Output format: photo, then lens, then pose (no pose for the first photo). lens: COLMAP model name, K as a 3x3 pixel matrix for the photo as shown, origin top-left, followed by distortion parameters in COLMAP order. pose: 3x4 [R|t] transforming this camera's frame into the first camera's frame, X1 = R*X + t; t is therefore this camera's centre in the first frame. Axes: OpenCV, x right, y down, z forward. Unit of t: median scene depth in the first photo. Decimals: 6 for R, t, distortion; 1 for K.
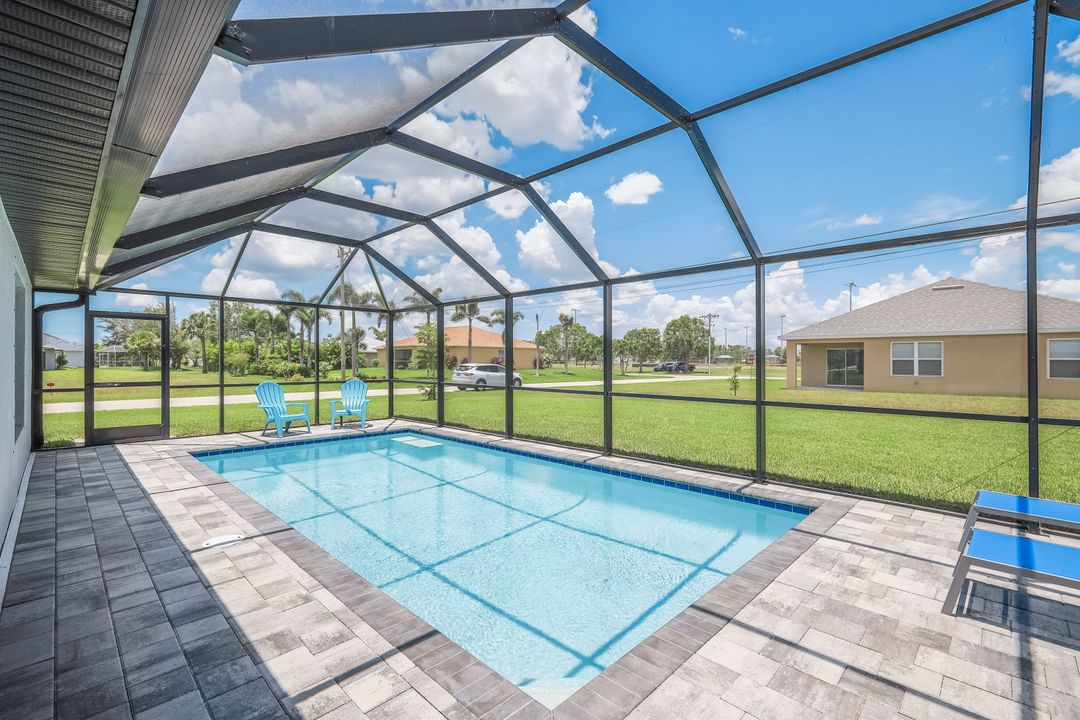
lens RADIAL K [[474.3, 0, 542.3], [0, 474.3, 361.5], [0, 0, 1]] dist [0.004577, -0.000525]
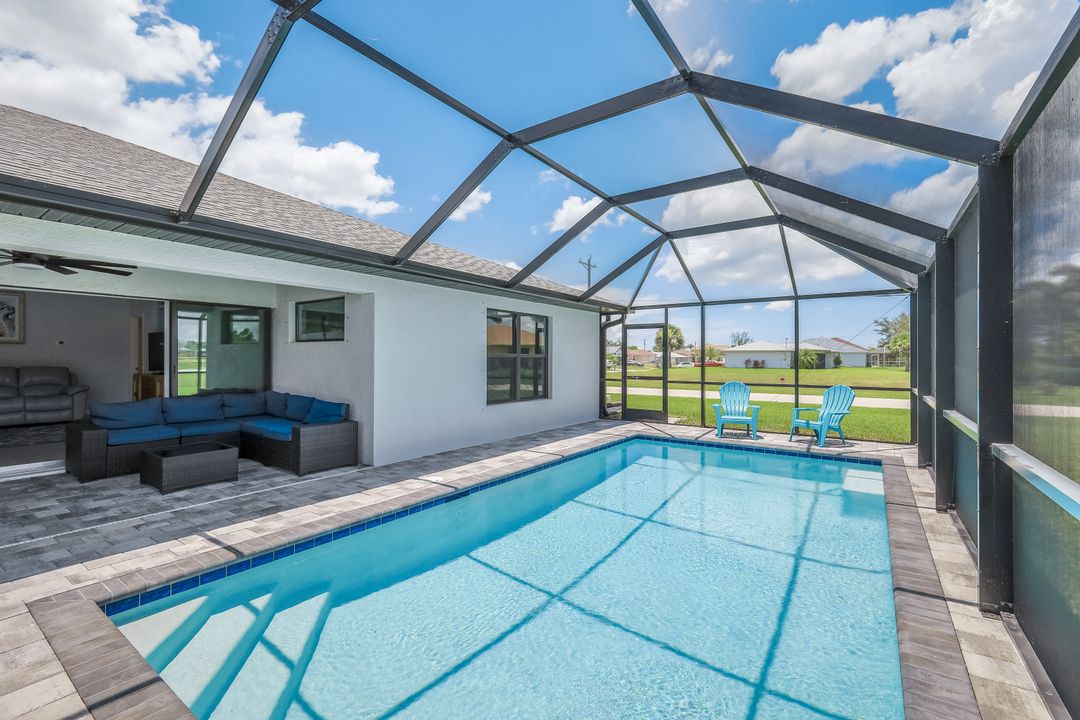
lens RADIAL K [[474.3, 0, 532.9], [0, 474.3, 355.3], [0, 0, 1]] dist [0.004577, -0.000525]
pose [[0.142460, -0.012975, -0.989715, 0.469123], [-0.001253, 0.999911, -0.013289, 0.003704], [0.989800, 0.003133, 0.142431, 0.604668]]
